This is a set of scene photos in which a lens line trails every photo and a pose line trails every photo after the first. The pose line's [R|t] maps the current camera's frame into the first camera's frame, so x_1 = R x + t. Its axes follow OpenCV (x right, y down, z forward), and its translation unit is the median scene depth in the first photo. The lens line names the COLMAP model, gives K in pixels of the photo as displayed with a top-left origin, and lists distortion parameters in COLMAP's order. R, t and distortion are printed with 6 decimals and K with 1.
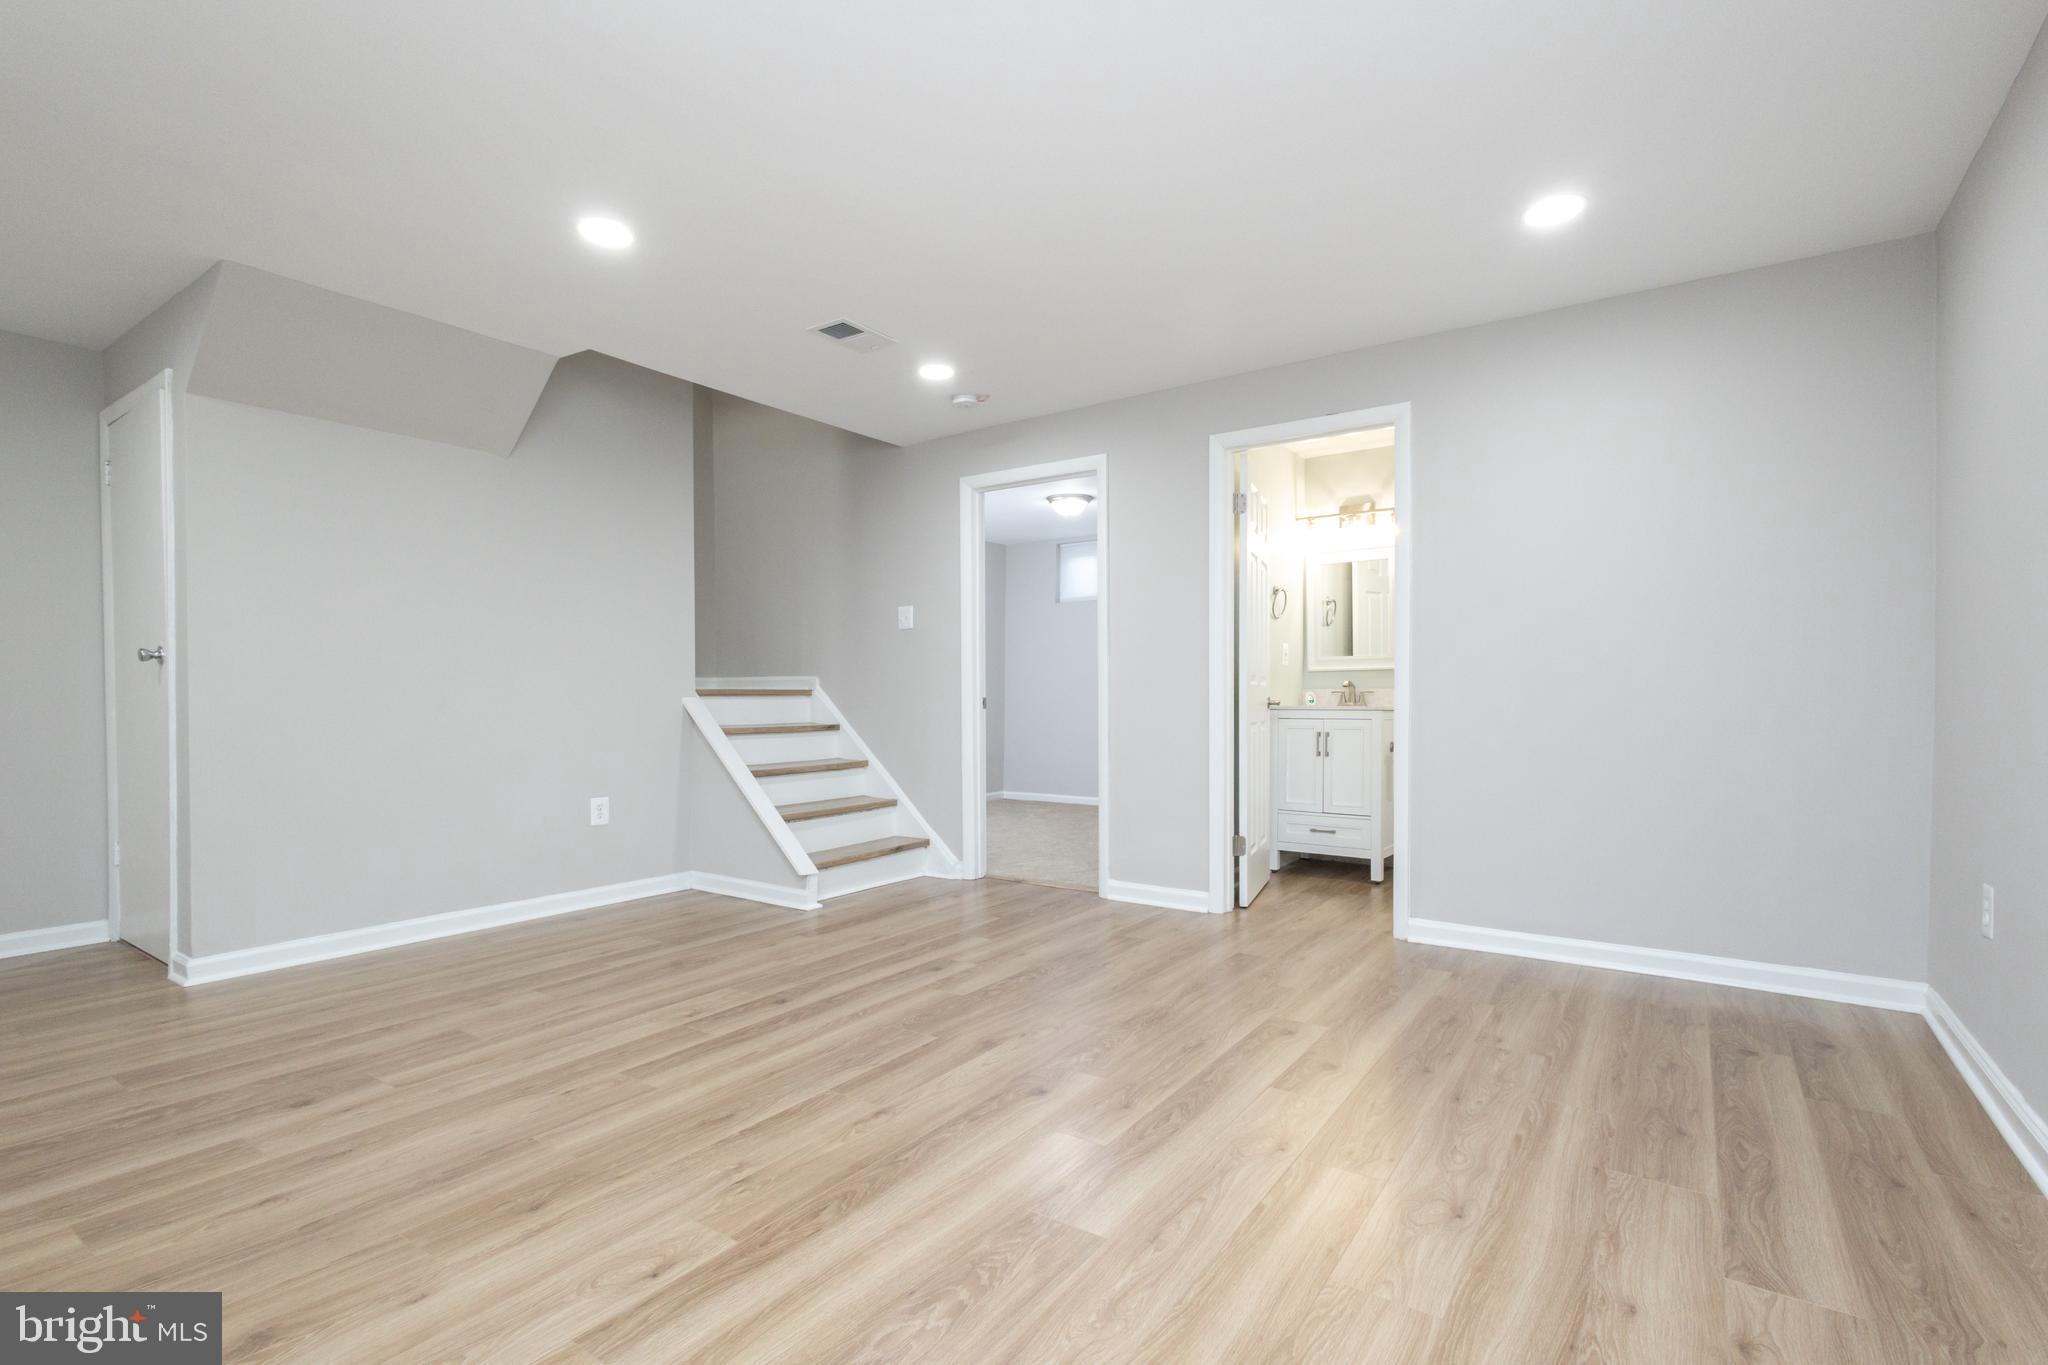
lens RADIAL K [[949.7, 0, 1023.3], [0, 949.7, 701.5], [0, 0, 1]] dist [0.005823, -0.001306]
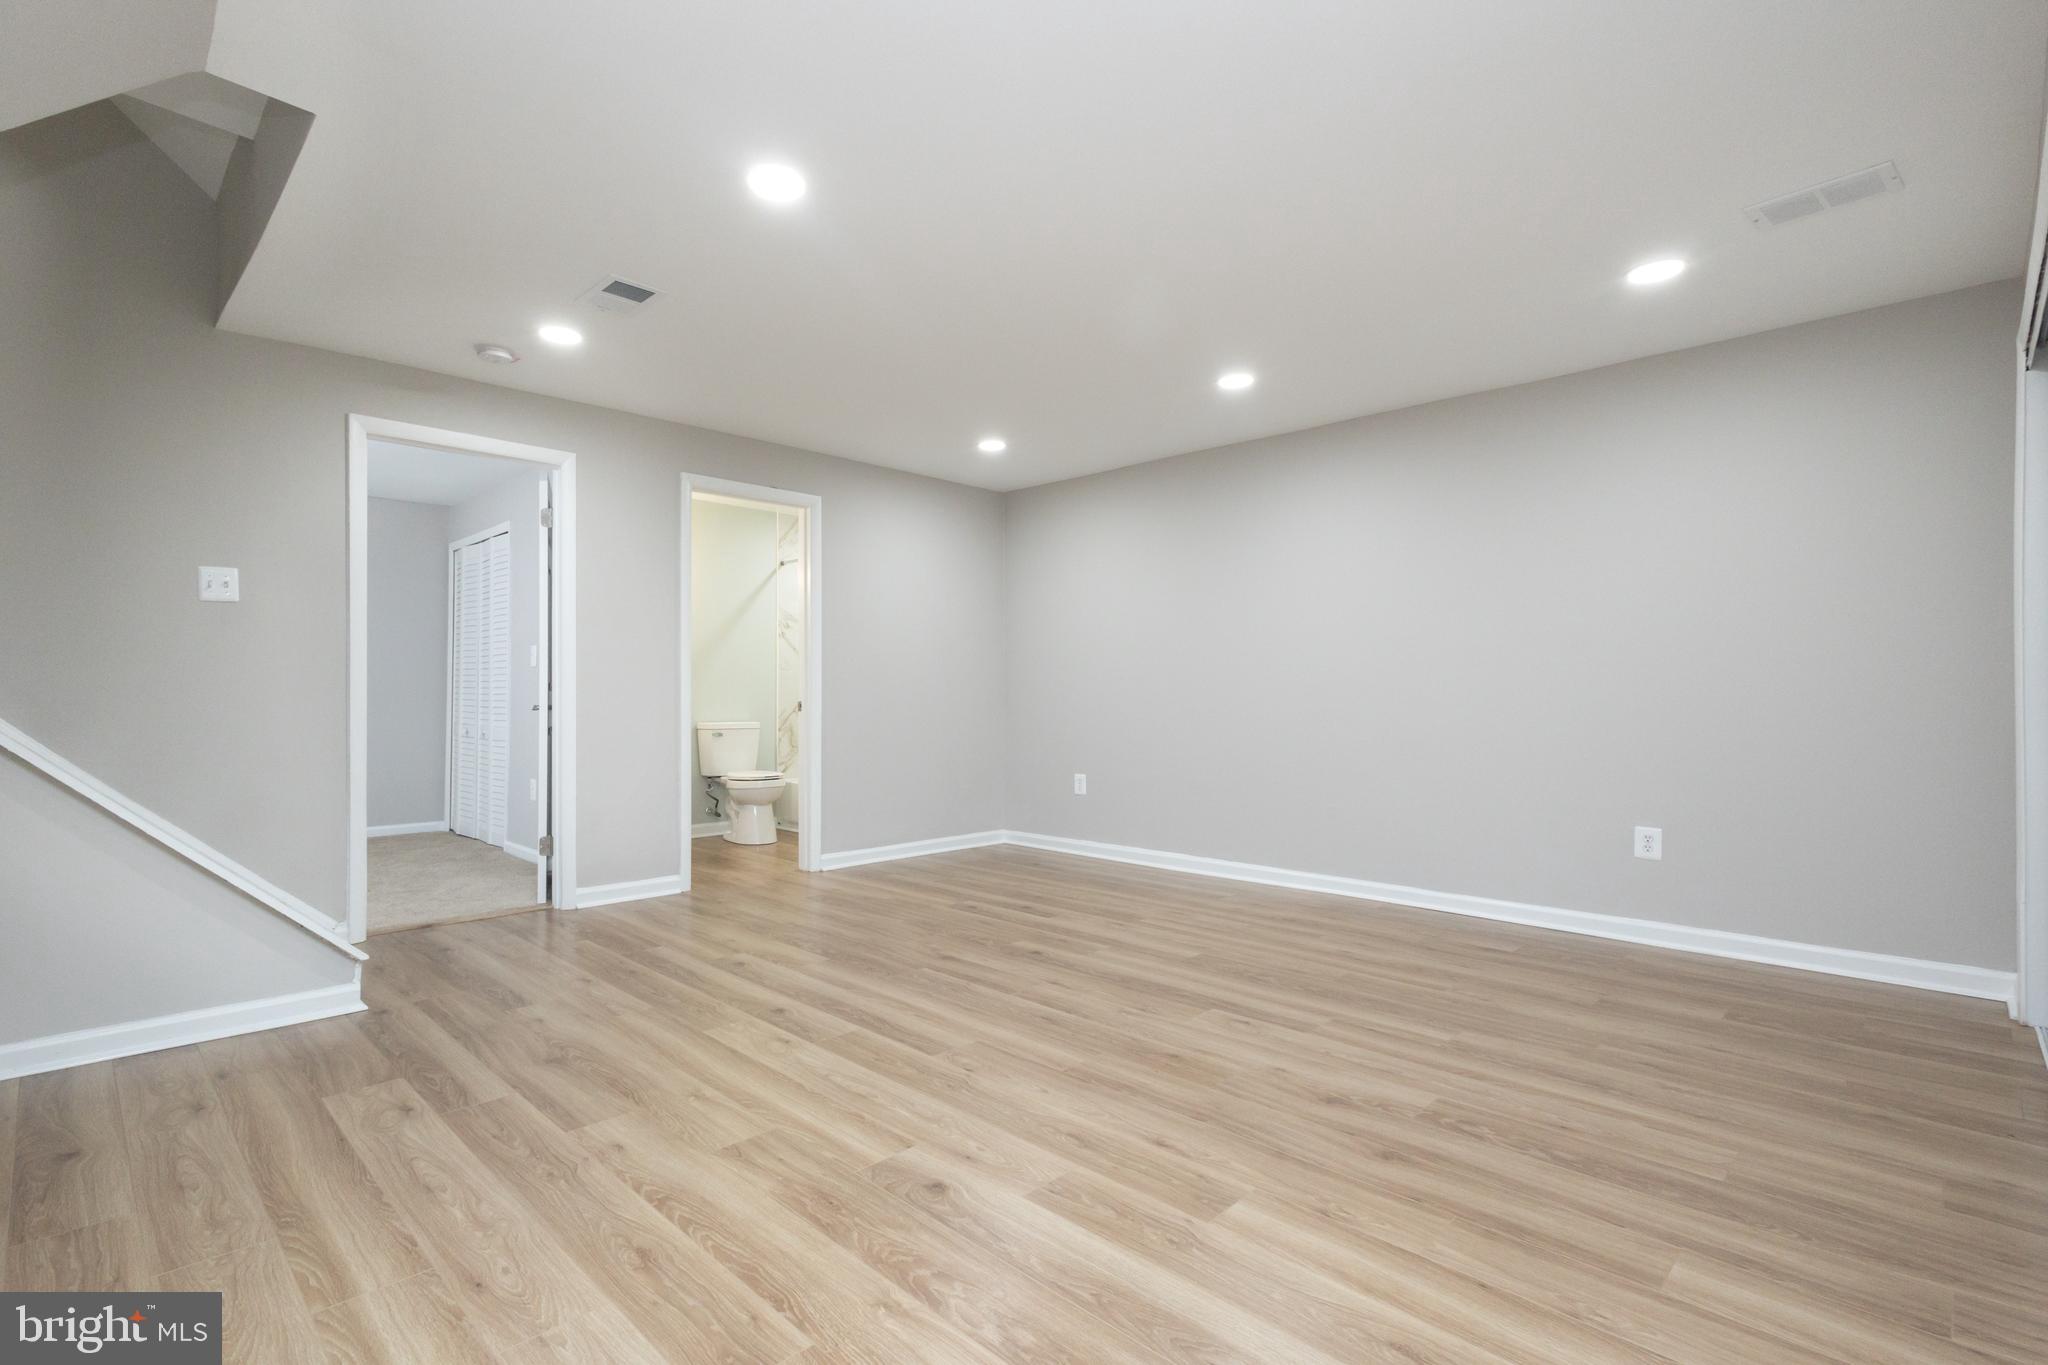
lens RADIAL K [[949.7, 0, 989.6], [0, 949.7, 687.3], [0, 0, 1]] dist [0.005823, -0.001306]
pose [[0.188064, 0.013907, 0.982058, -1.211641], [0.010674, 0.999812, -0.016203, 0.000416], [-0.982099, 0.013529, 0.187880, 0.613707]]
